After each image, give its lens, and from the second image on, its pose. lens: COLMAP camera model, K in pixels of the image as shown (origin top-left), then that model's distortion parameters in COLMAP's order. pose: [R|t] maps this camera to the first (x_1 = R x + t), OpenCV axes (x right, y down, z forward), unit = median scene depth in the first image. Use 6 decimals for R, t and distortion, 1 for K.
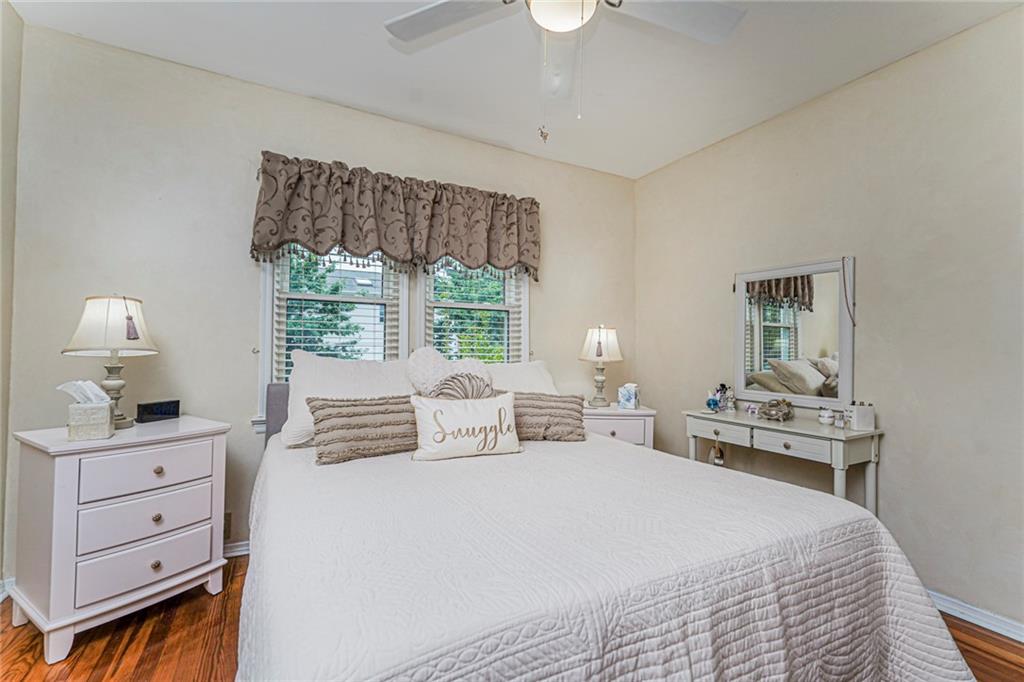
lens RADIAL K [[447.9, 0, 510.9], [0, 447.9, 338.9], [0, 0, 1]] dist [-0.014186, 0.000223]
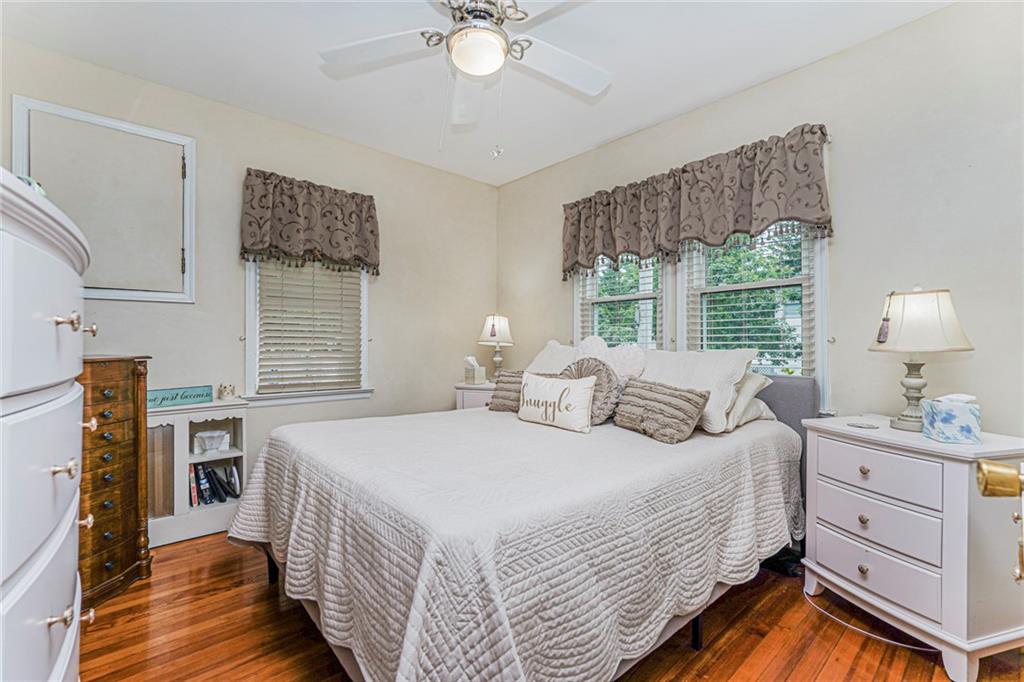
lens RADIAL K [[447.9, 0, 510.9], [0, 447.9, 338.9], [0, 0, 1]] dist [-0.014186, 0.000223]
pose [[0.233448, -0.021491, -0.972132, 0.984258], [0.030136, 0.999435, -0.014858, 0.040438], [0.971902, -0.025827, 0.233964, 0.573446]]
